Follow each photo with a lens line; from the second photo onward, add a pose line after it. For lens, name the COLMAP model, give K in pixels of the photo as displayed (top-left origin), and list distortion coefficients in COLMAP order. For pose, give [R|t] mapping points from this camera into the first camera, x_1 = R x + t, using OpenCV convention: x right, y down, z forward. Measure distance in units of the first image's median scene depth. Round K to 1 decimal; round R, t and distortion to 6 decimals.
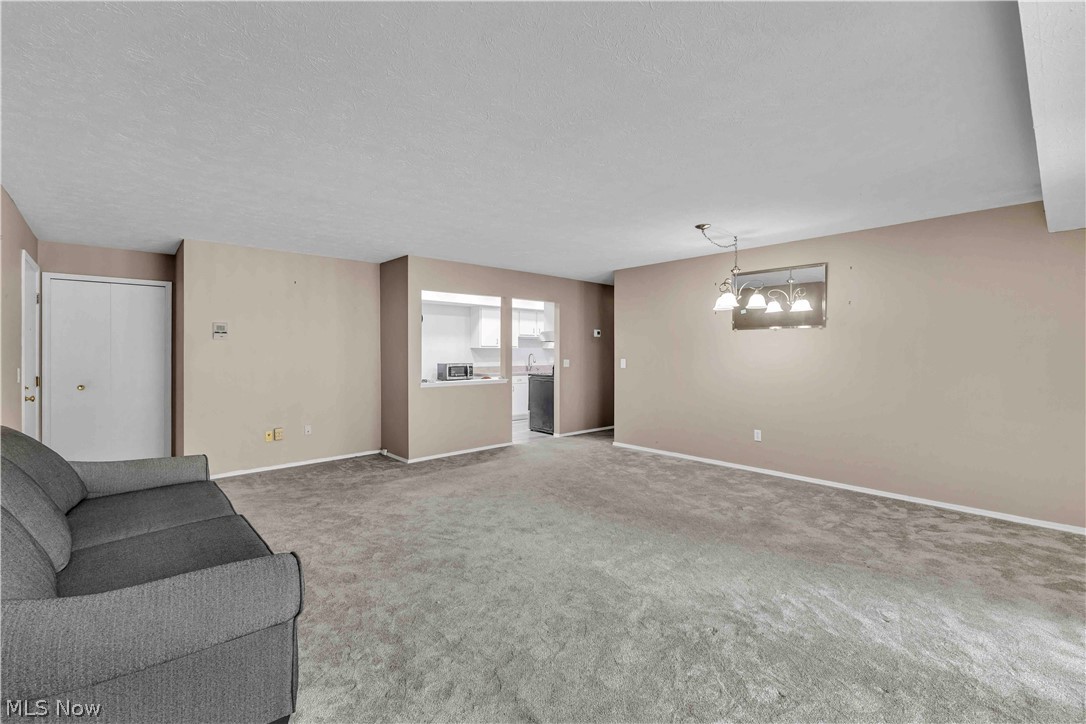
lens RADIAL K [[470.8, 0, 544.7], [0, 470.8, 359.9], [0, 0, 1]] dist [-0.000916, -0.000562]
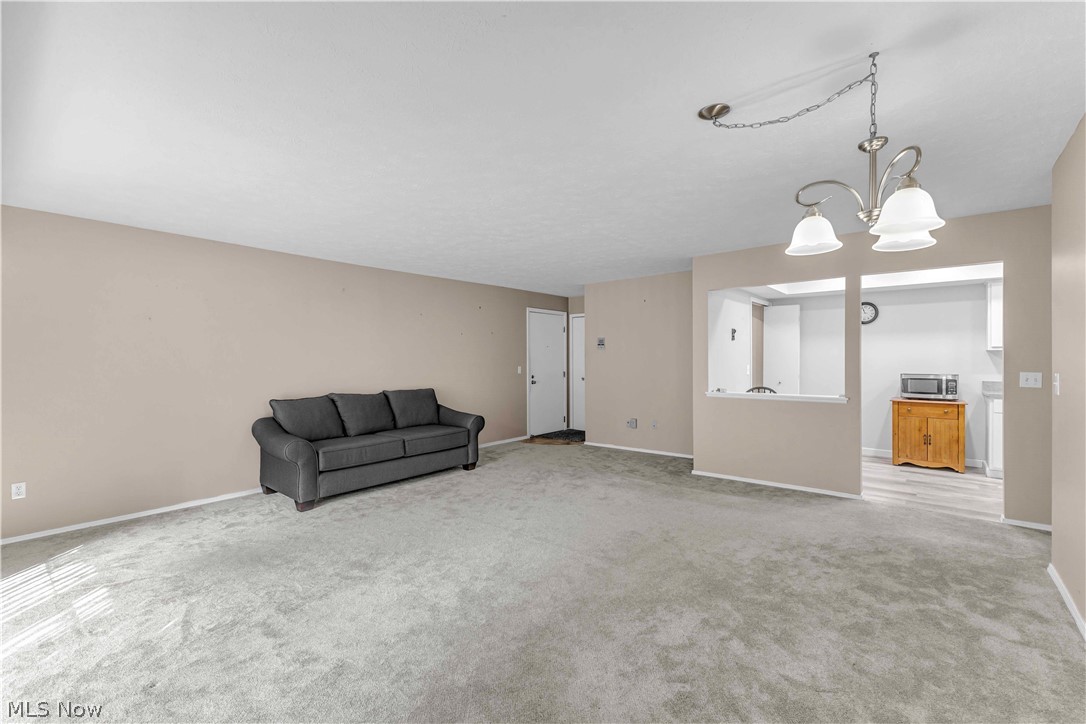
lens RADIAL K [[470.8, 0, 544.7], [0, 470.8, 359.9], [0, 0, 1]] dist [-0.000916, -0.000562]
pose [[0.127667, 0.002823, -0.991813, 0.649749], [-0.014626, 0.999893, 0.000963, -0.009226], [0.991709, 0.014383, 0.127695, 0.601365]]
